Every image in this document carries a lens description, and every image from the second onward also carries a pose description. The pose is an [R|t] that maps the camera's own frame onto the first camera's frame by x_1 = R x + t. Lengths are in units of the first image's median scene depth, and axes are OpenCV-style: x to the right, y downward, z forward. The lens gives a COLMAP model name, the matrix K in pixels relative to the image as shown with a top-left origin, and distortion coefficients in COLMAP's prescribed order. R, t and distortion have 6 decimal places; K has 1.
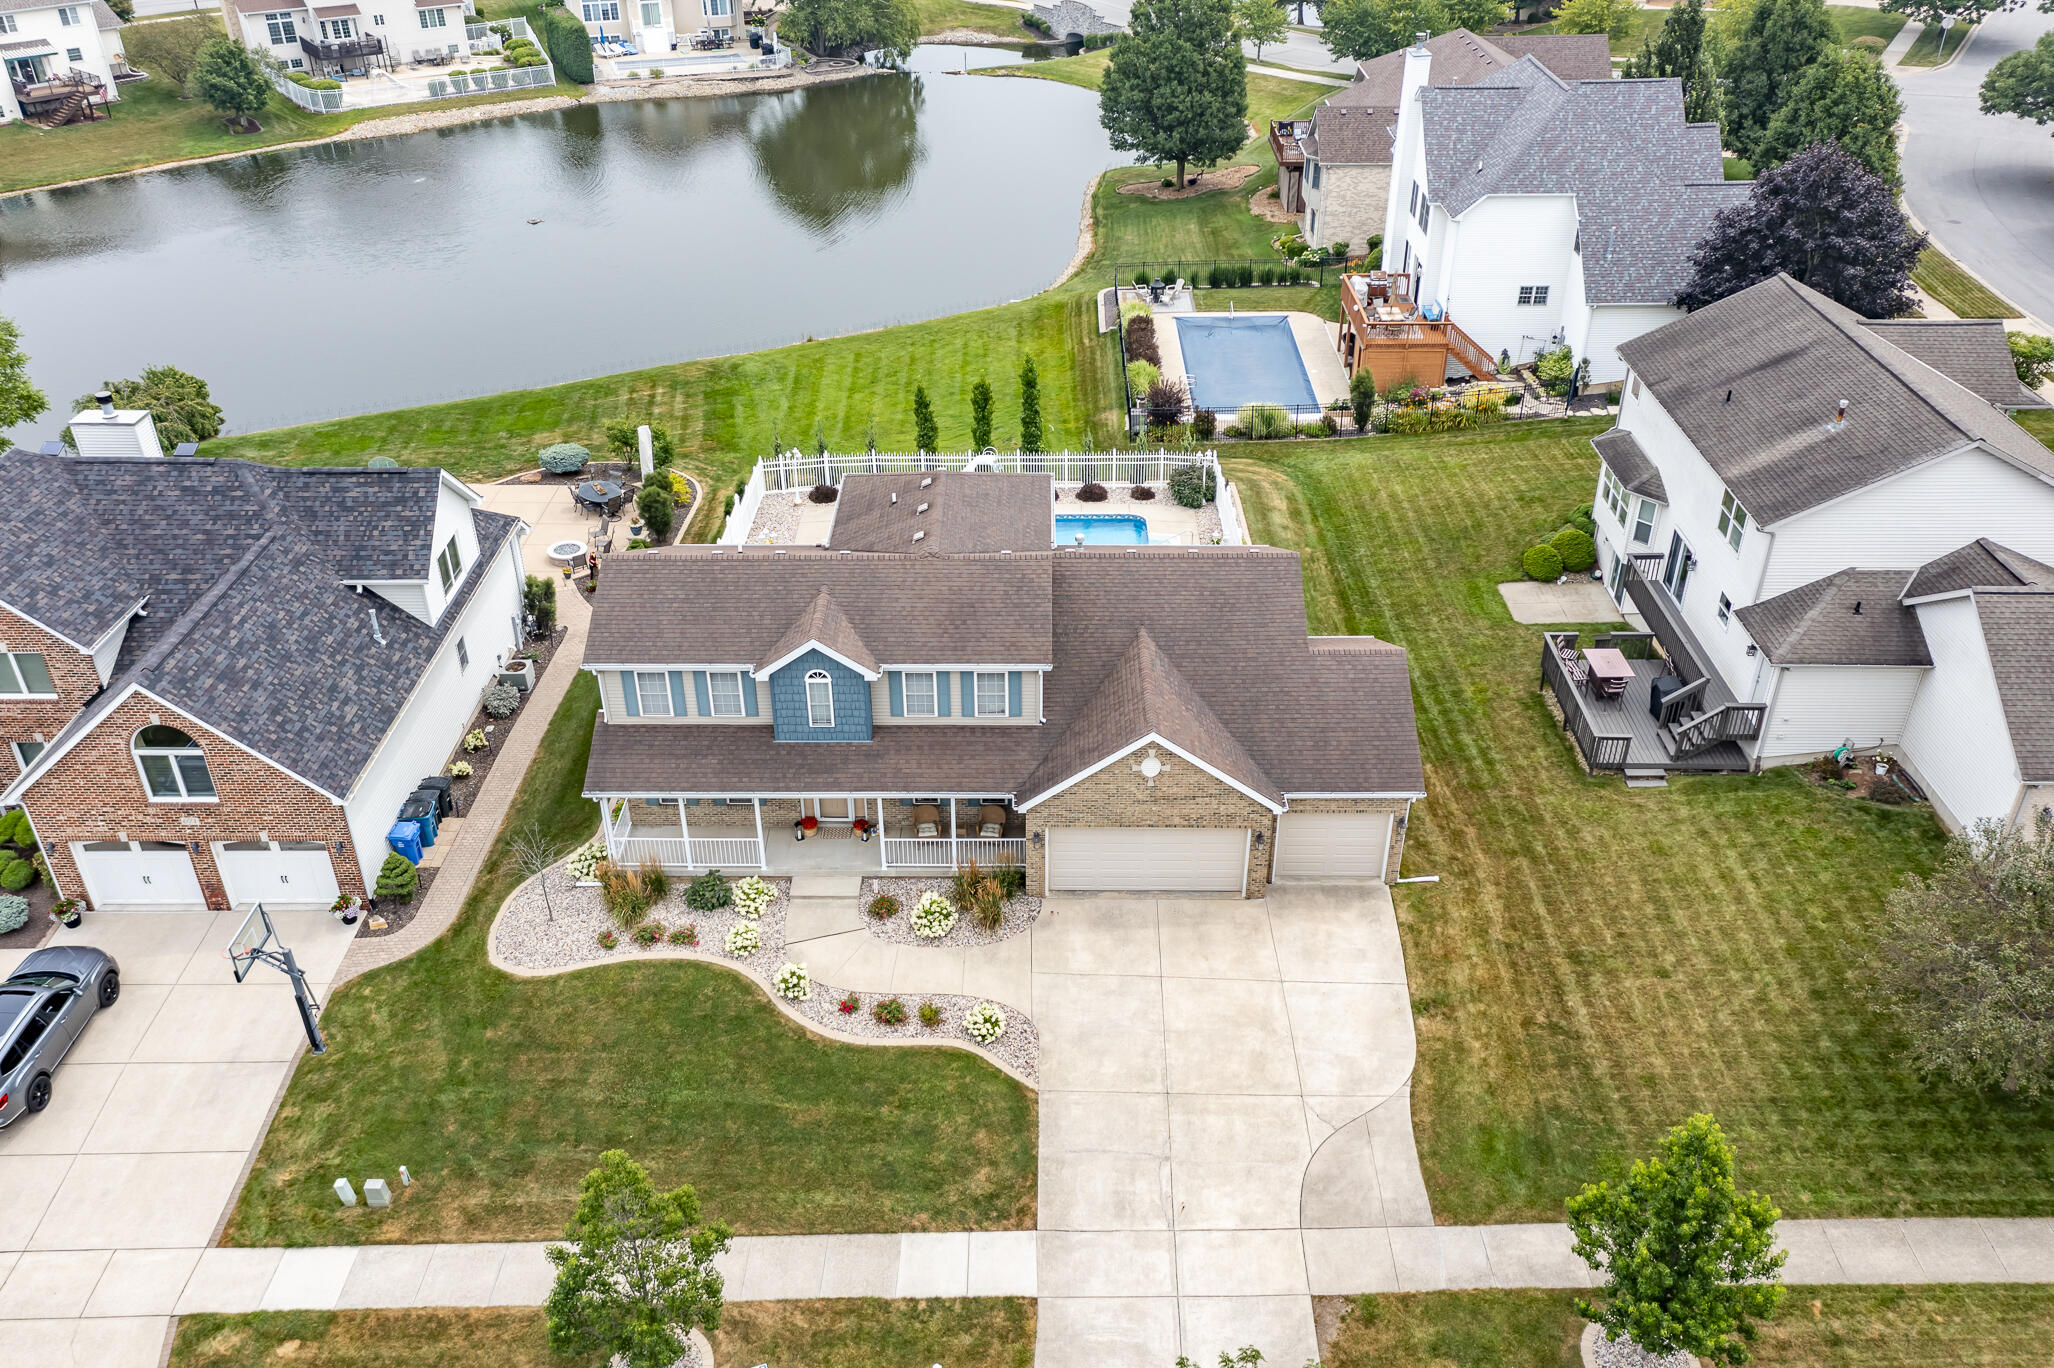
lens RADIAL K [[1627.7, 0, 1031.3], [0, 1627.7, 681.0], [0, 0, 1]] dist [0.030818, 0.013642]
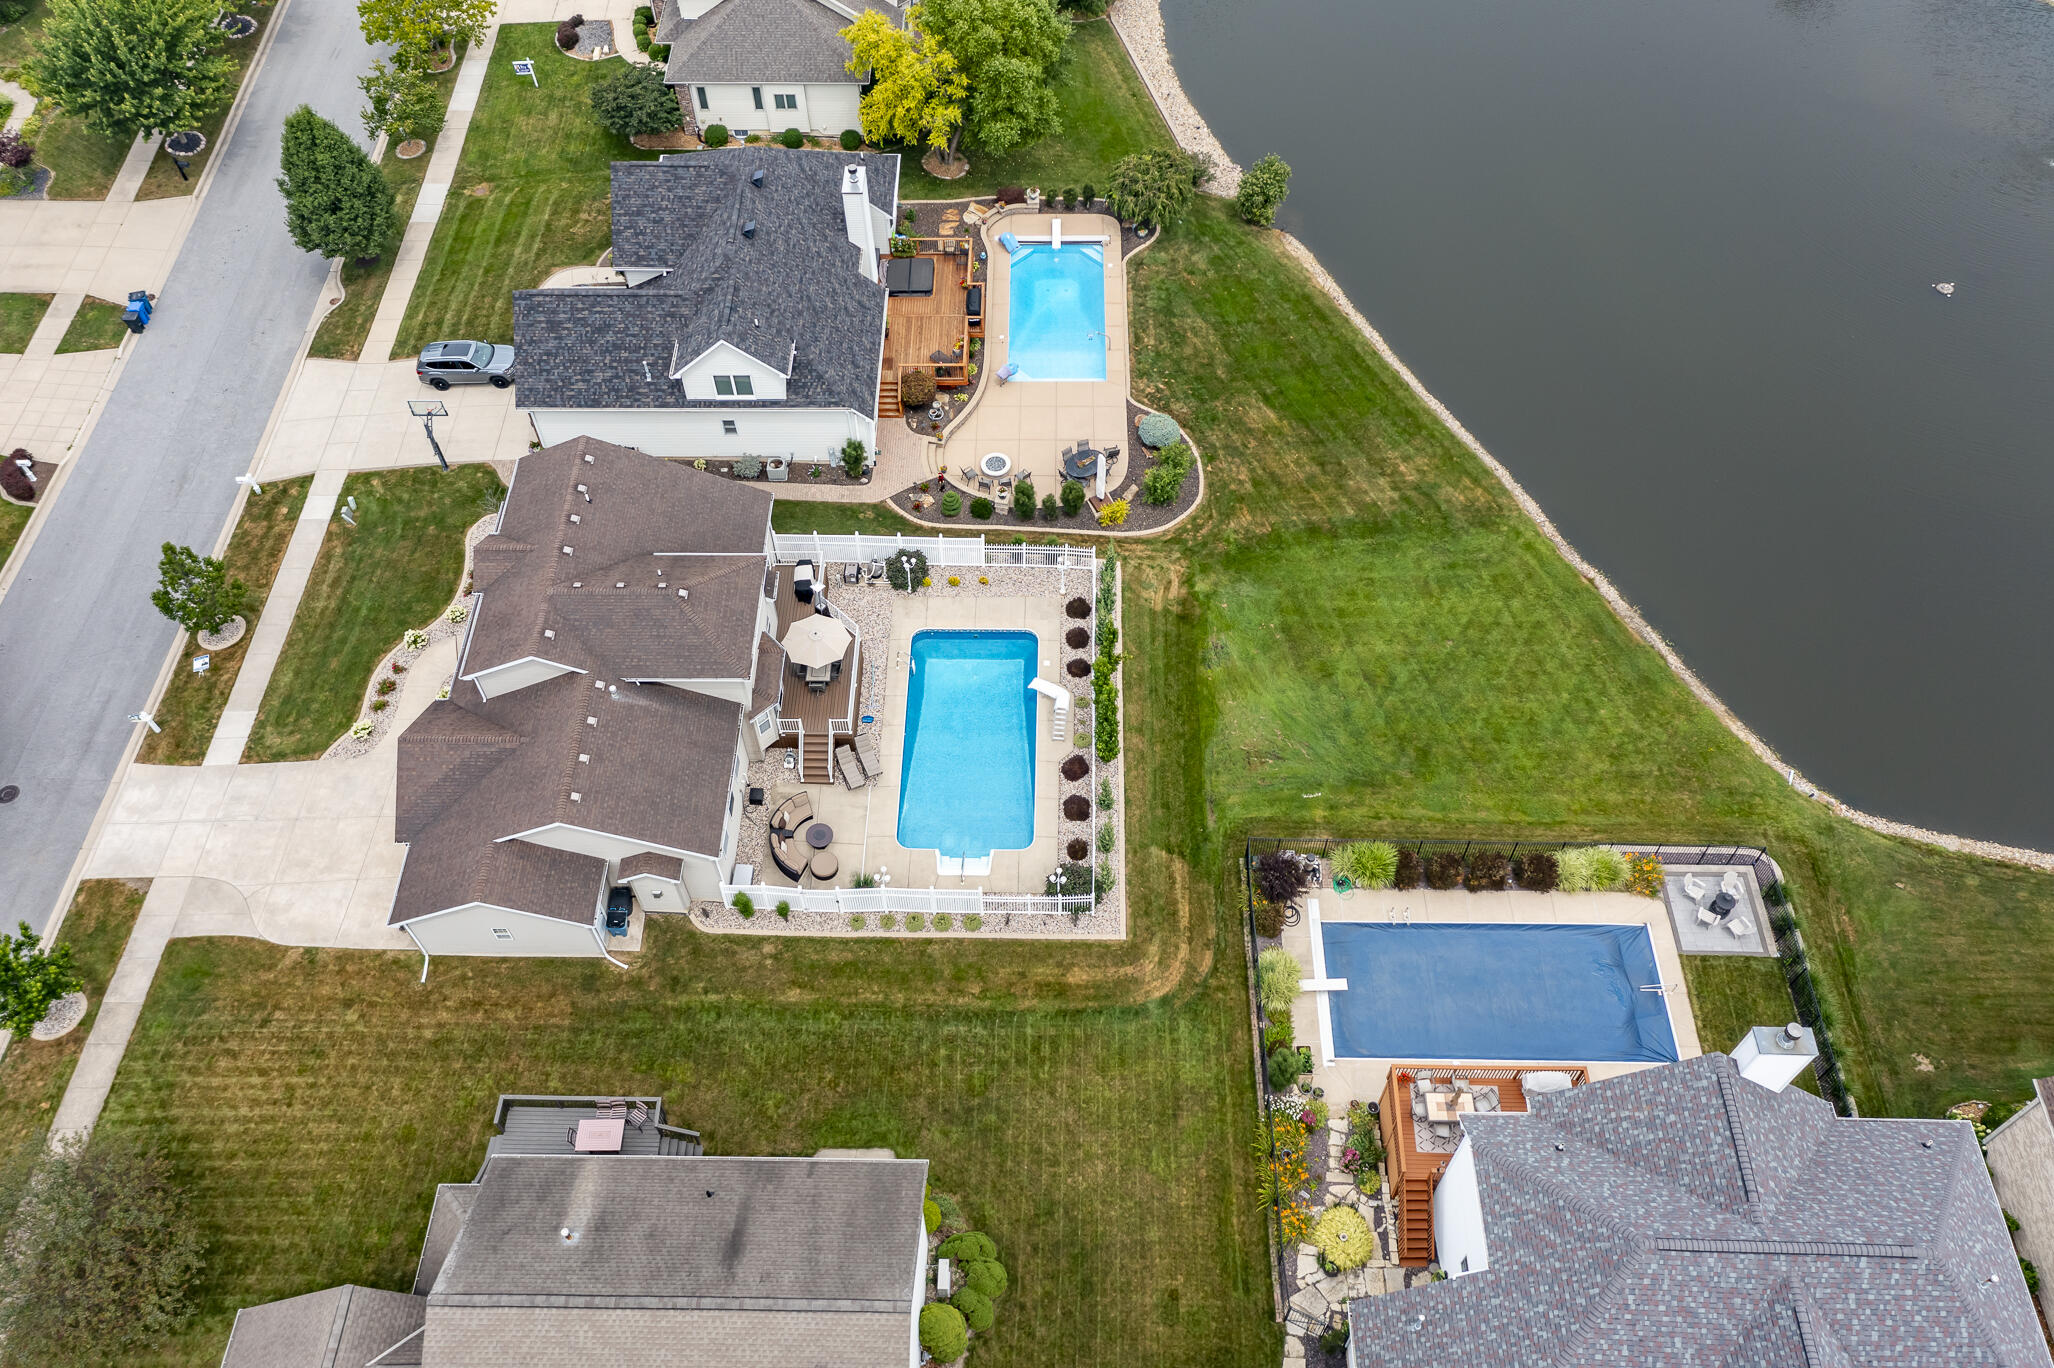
lens RADIAL K [[1627.7, 0, 1031.3], [0, 1627.7, 681.0], [0, 0, 1]] dist [0.030818, 0.013642]
pose [[-0.005804, 0.814823, -0.579681, 0.817652], [-0.519488, 0.492873, 0.698003, -1.231582], [0.854458, 0.305189, 0.420430, 0.713739]]
